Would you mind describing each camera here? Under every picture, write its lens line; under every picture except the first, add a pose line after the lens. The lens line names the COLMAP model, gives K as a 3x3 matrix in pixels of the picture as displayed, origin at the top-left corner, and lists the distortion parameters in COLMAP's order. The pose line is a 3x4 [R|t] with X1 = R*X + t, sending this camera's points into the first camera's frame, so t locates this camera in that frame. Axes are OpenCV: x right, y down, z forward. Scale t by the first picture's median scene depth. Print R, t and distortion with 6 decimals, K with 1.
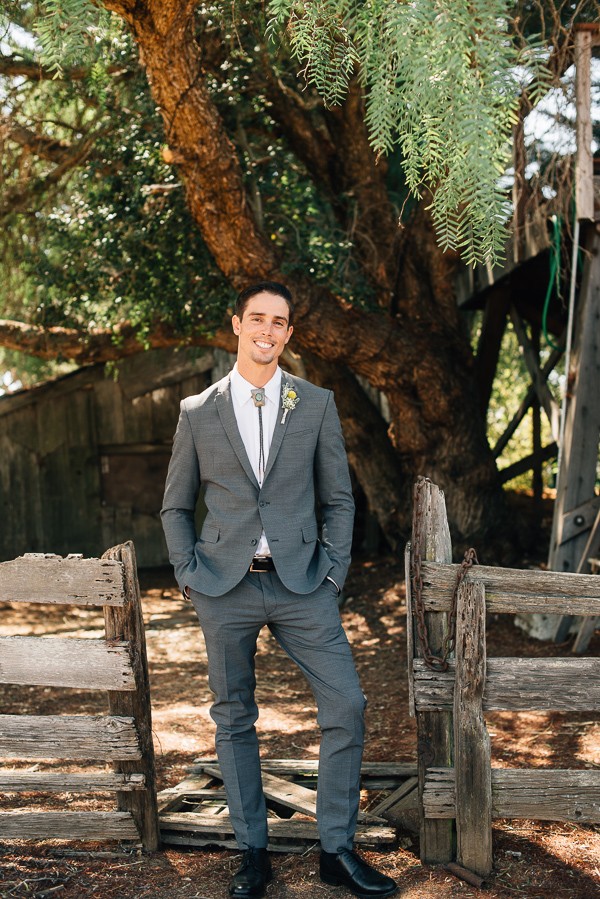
lens RADIAL K [[1307.3, 0, 303.8], [0, 1307.3, 444.8], [0, 0, 1]] dist [0.032522, 0.000000]
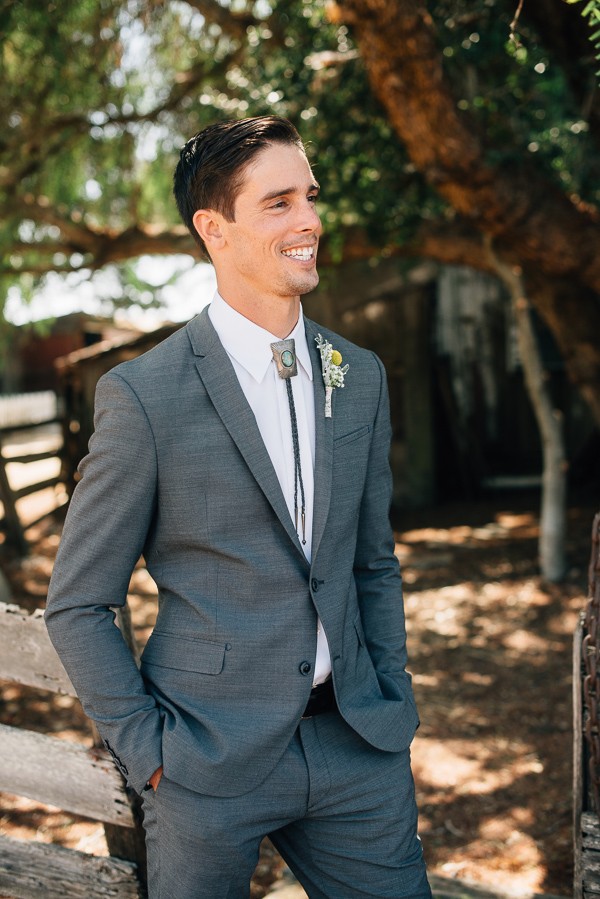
lens RADIAL K [[1307.3, 0, 305.6], [0, 1307.3, 451.9], [0, 0, 1]] dist [0.032522, 0.000000]
pose [[0.979224, 0.024736, -0.201269, 0.041768], [-0.008453, 0.996649, 0.081362, -0.025557], [0.202608, -0.077971, 0.976151, 0.221449]]
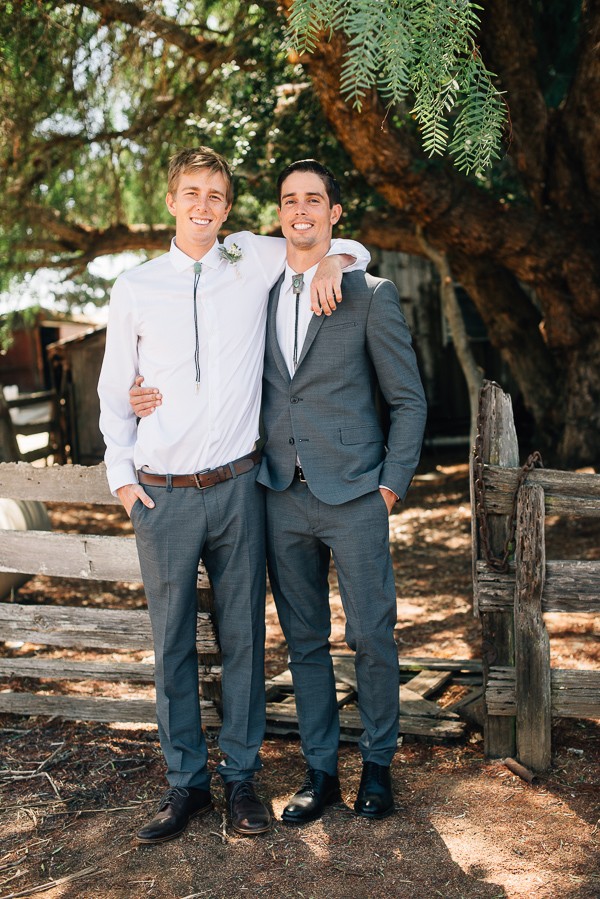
lens RADIAL K [[1307.3, 0, 300.1], [0, 1307.3, 447.6], [0, 0, 1]] dist [0.032522, 0.000000]
pose [[0.986527, -0.006400, -0.163474, 0.062538], [0.020052, 0.996431, 0.081997, -0.005181], [0.162366, -0.084170, 0.983134, -0.005994]]
